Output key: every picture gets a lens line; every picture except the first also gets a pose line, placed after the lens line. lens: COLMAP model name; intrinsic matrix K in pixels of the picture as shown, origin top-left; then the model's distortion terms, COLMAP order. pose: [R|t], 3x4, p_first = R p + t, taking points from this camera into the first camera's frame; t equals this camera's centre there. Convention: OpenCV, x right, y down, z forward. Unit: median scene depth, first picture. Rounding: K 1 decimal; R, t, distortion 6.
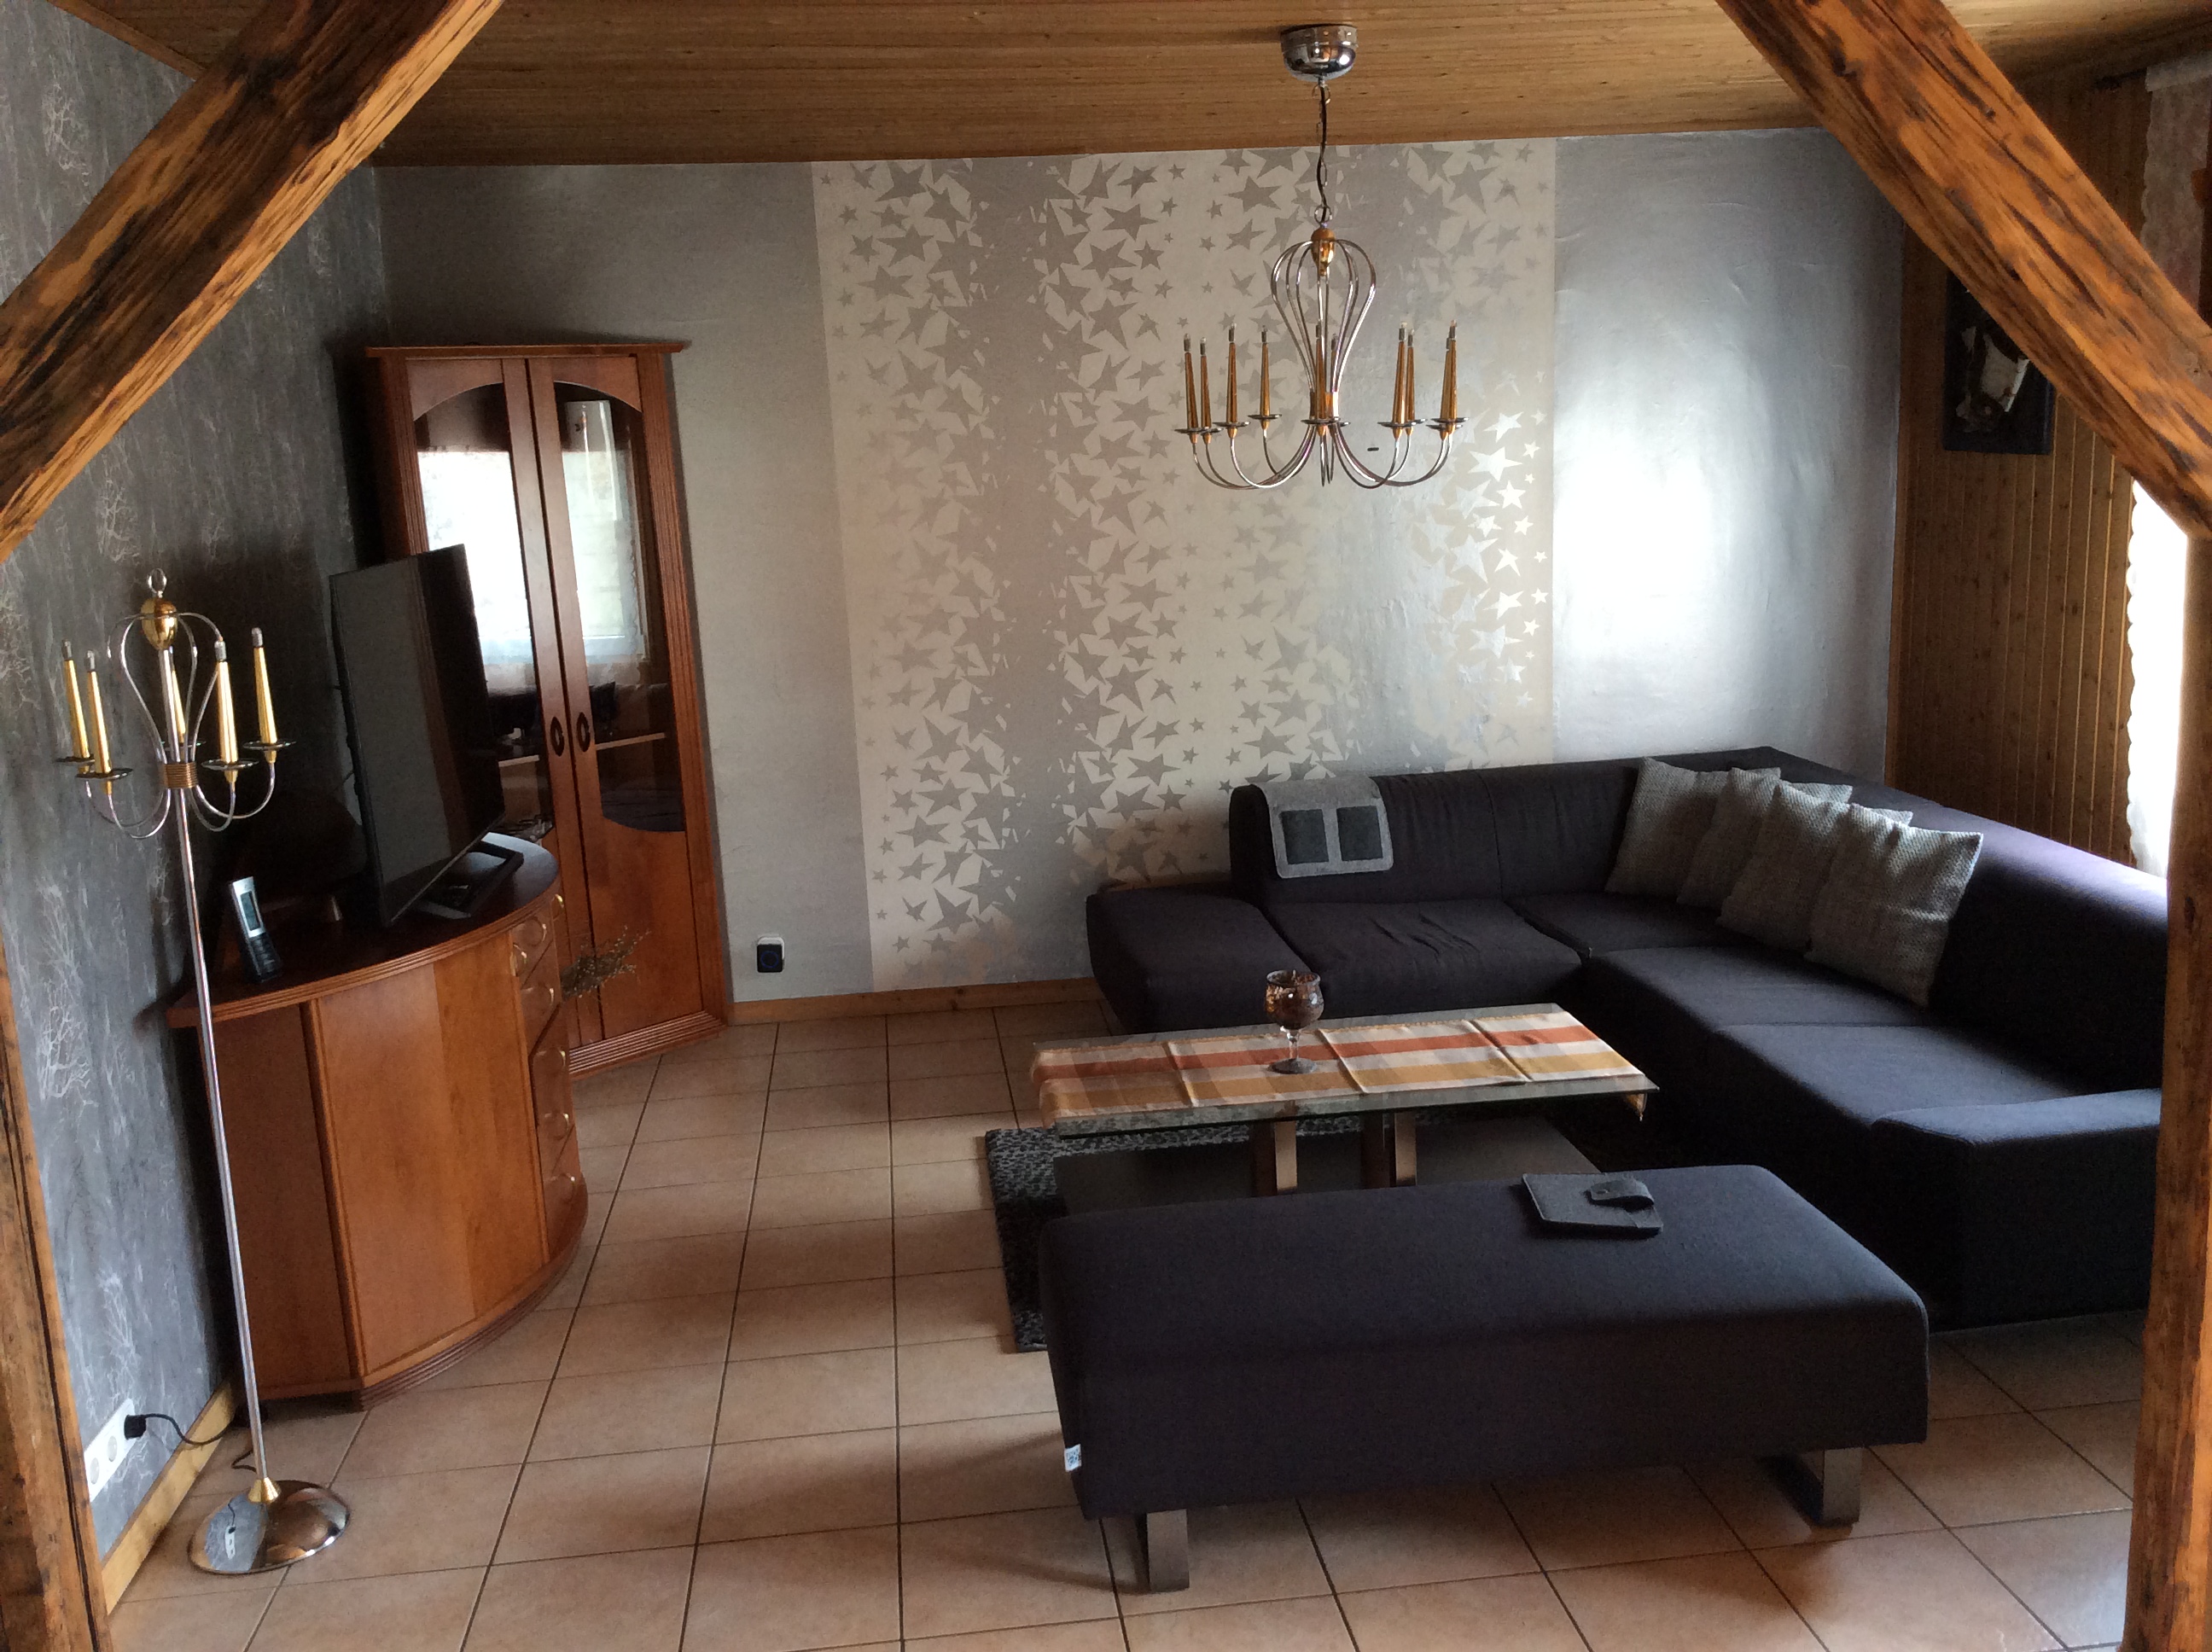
lens RADIAL K [[1977.2, 0, 1105.0], [0, 1977.2, 791.1], [0, 0, 1]] dist [0.078864, -0.002458]
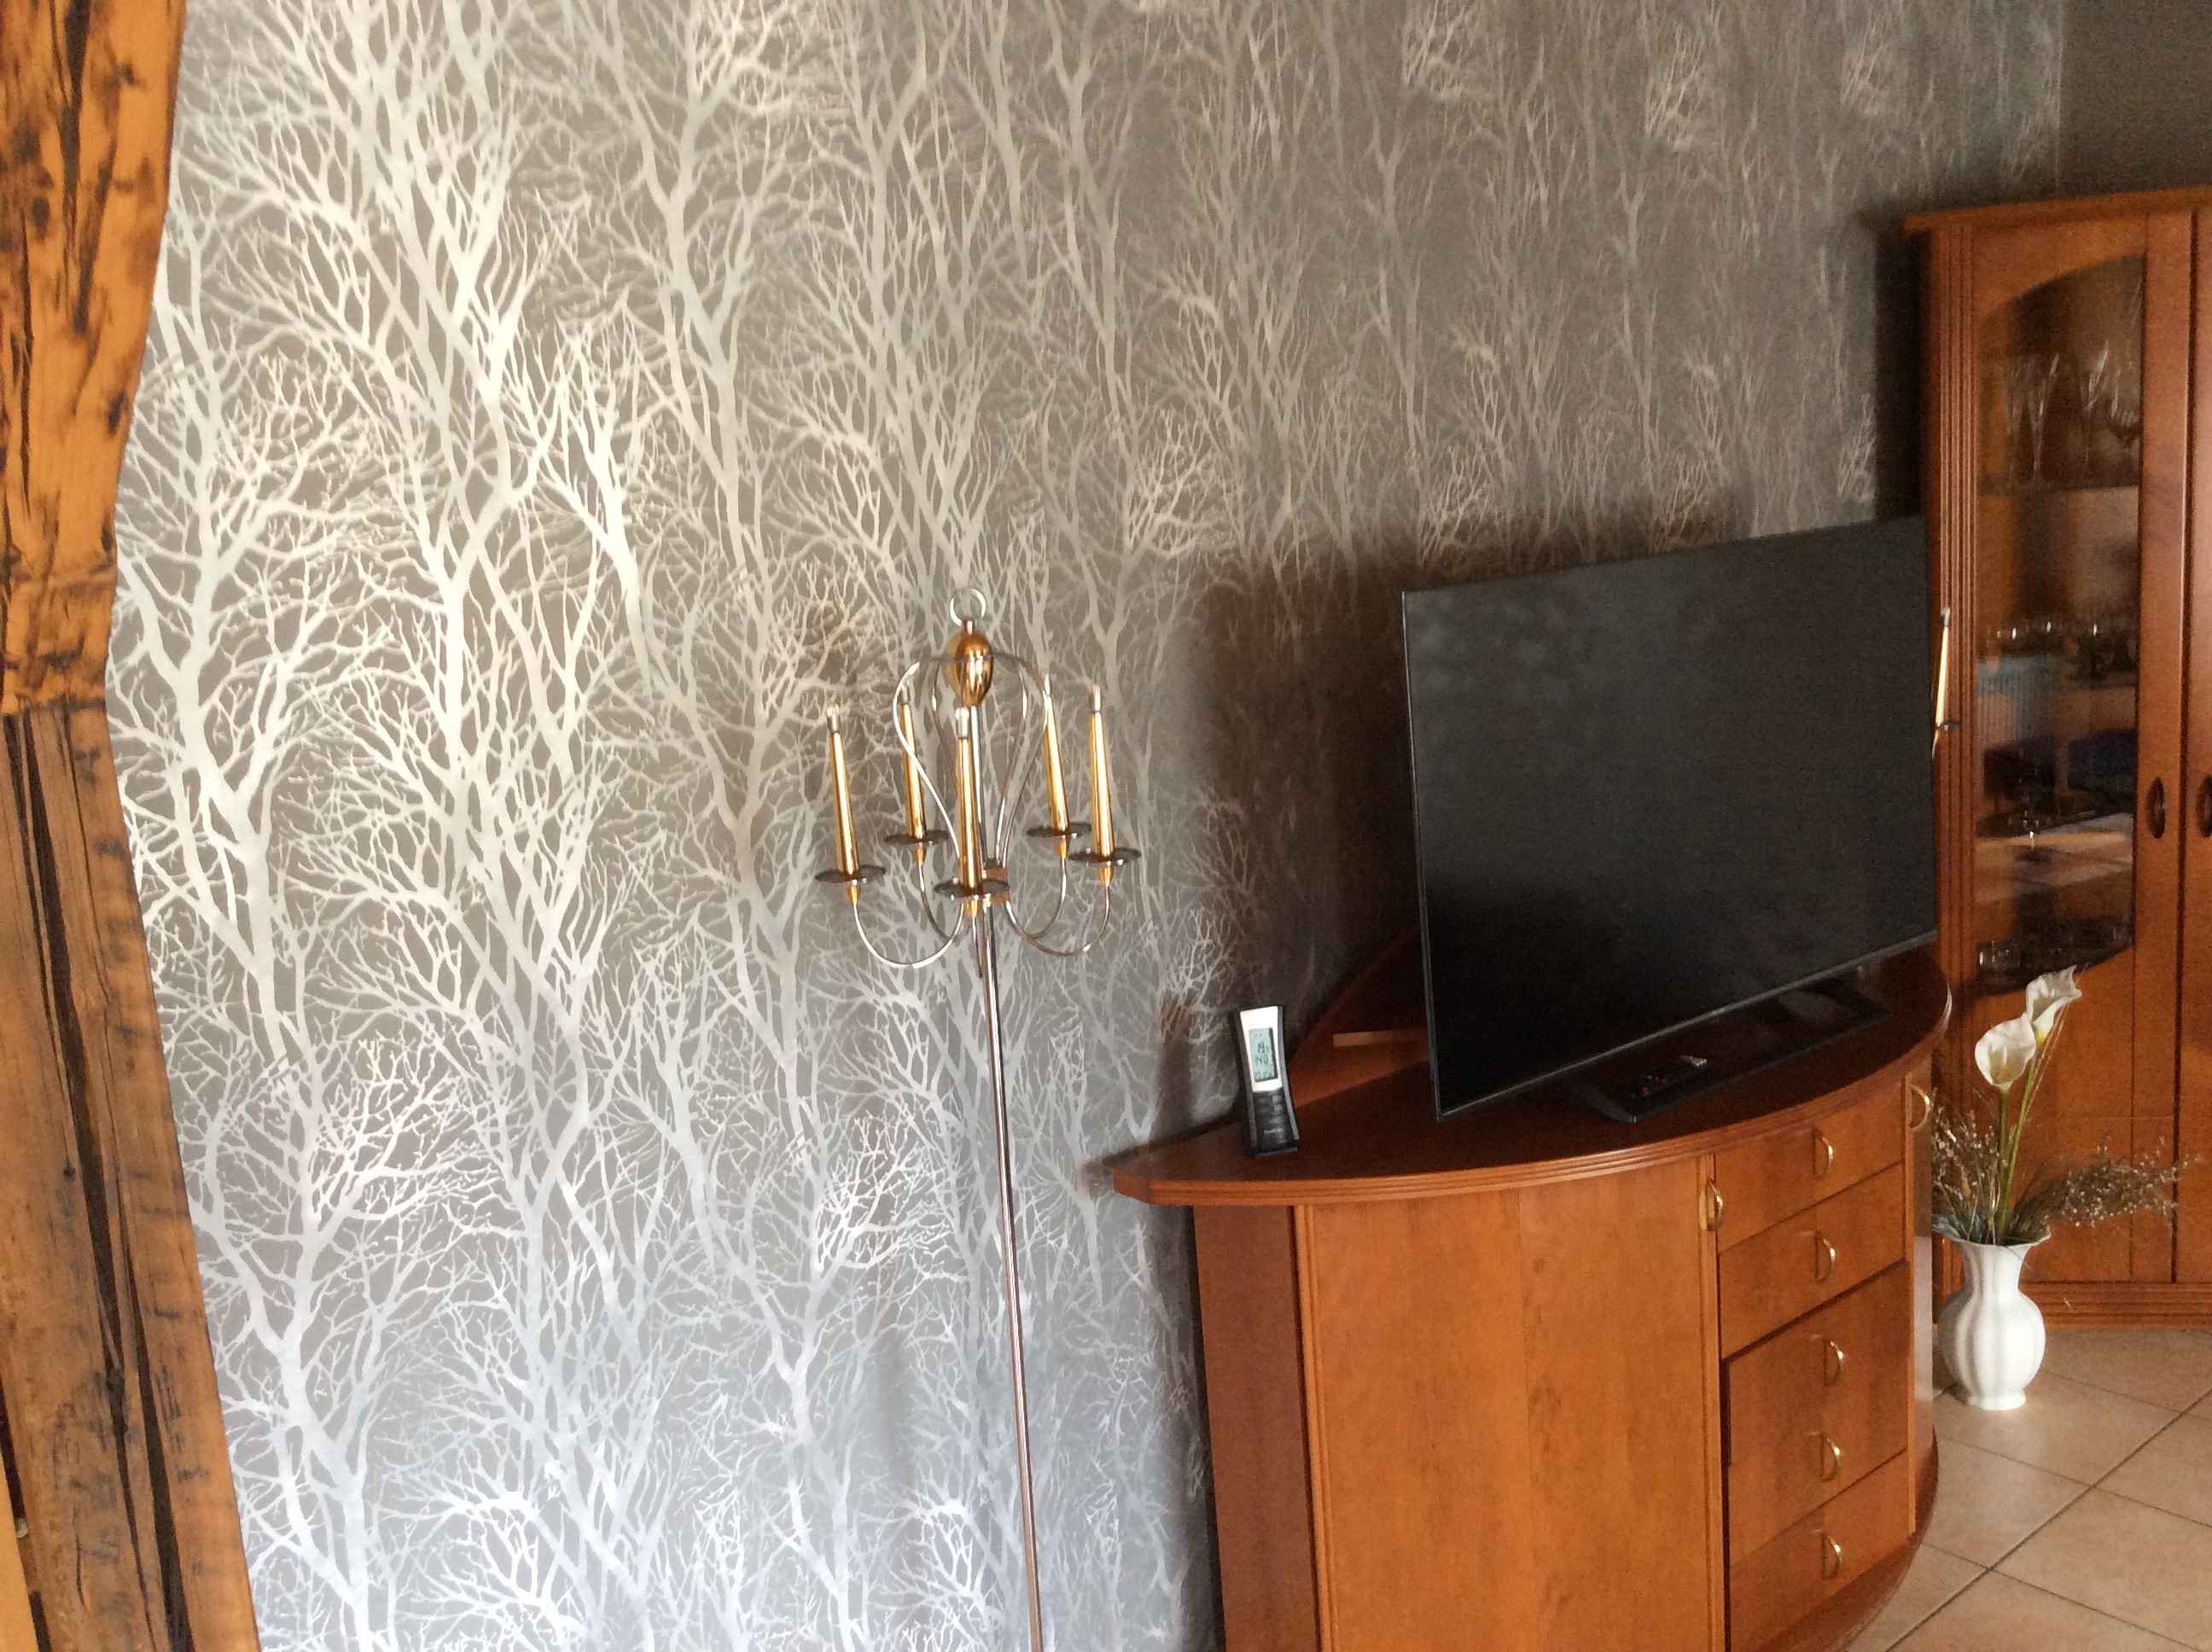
lens RADIAL K [[1977.2, 0, 1105.0], [0, 1977.2, 791.1], [0, 0, 1]] dist [0.078864, -0.002458]
pose [[0.560157, 0.156070, -0.813552, 0.101744], [-0.114955, 0.987235, 0.110239, -0.103626], [0.820371, 0.031771, 0.570948, 0.551586]]
